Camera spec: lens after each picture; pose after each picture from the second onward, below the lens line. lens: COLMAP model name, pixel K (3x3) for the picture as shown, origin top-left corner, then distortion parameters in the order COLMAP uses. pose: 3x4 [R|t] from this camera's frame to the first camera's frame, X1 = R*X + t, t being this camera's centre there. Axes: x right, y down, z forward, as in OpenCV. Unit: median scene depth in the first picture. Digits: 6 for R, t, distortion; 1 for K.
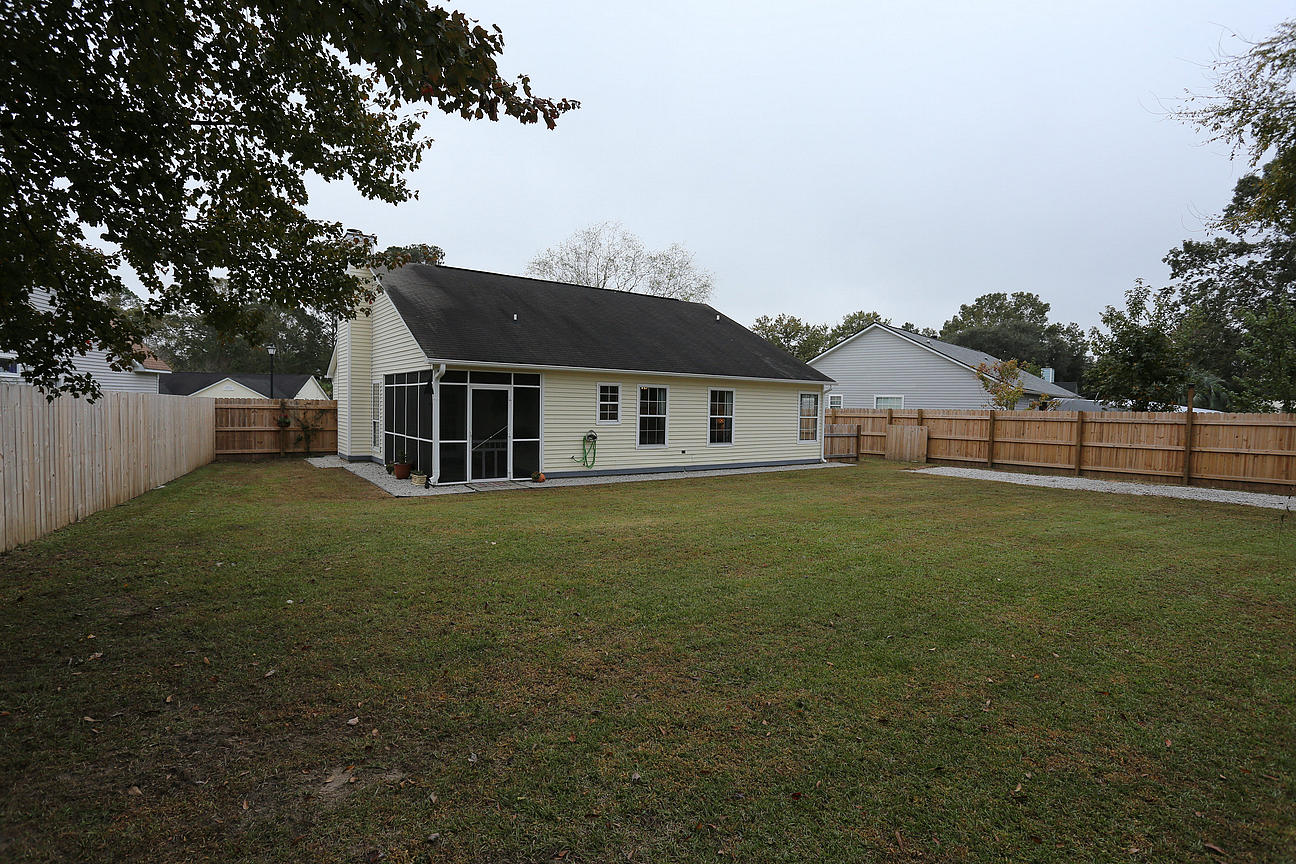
lens RADIAL K [[627.8, 0, 626.3], [0, 627.8, 431.2], [0, 0, 1]] dist [-0.036131, 0.000447]
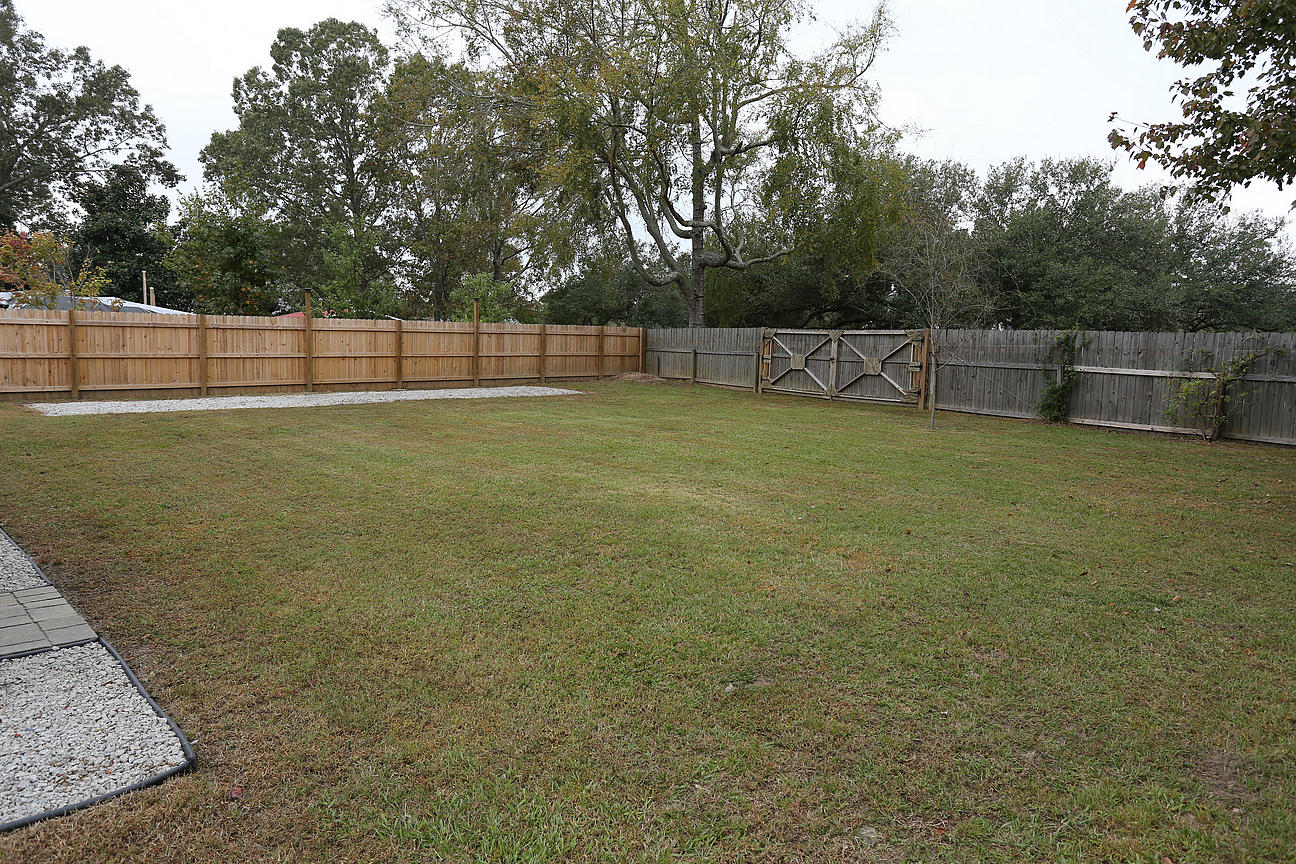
lens RADIAL K [[810.7, 0, 648.0], [0, 810.7, 432.0], [0, 0, 1]] dist [0.000010, 0.001168]
pose [[-0.192173, -0.137179, 0.971726, -0.363341], [0.006657, 0.989977, 0.141072, -0.022485], [-0.981339, 0.033579, -0.189333, 0.537398]]
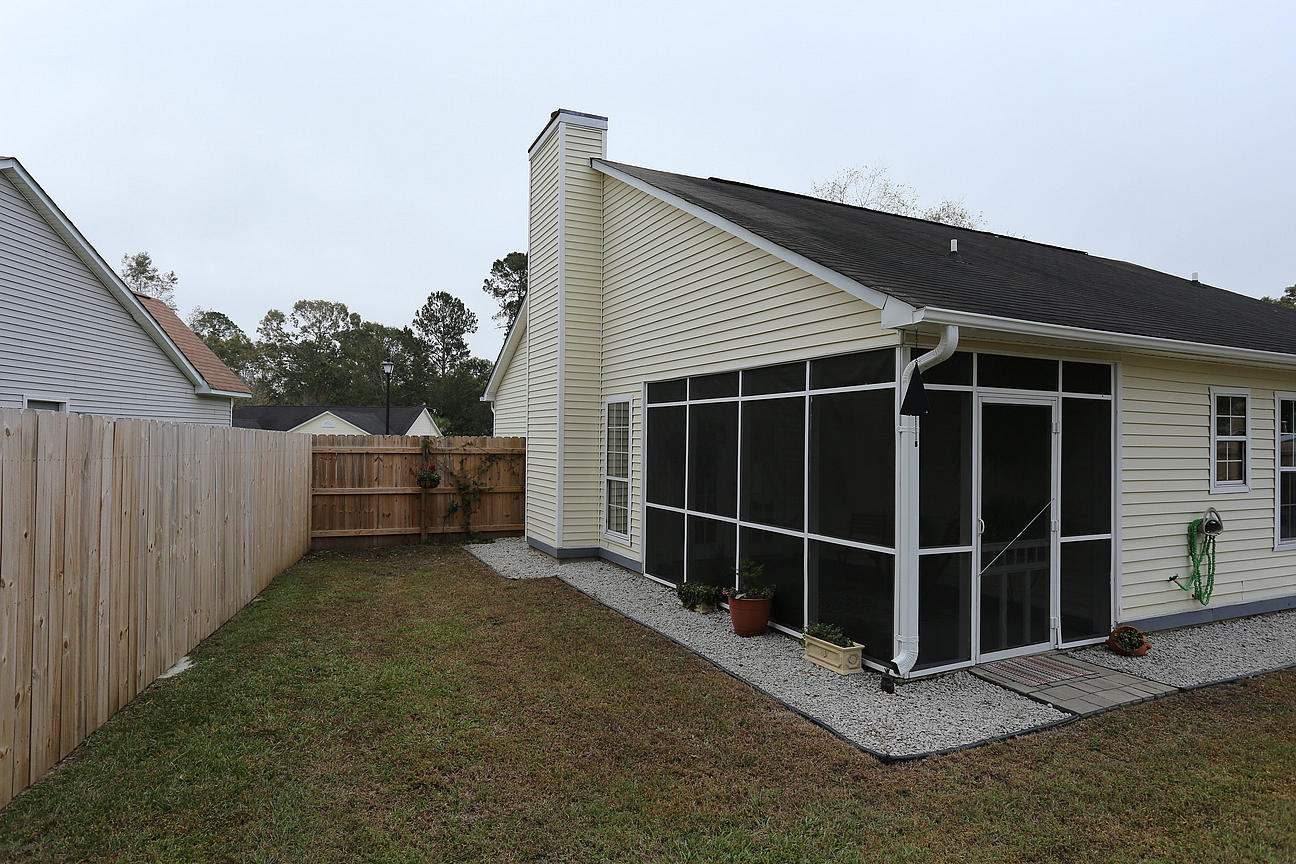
lens RADIAL K [[745.7, 0, 648.0], [0, 745.7, 432.0], [0, 0, 1]] dist [-0.066688, 0.001009]
pose [[0.987448, -0.009241, -0.157676, -0.305666], [0.000463, 0.998452, -0.055618, -0.022280], [0.157946, 0.054847, 0.985923, 0.458879]]
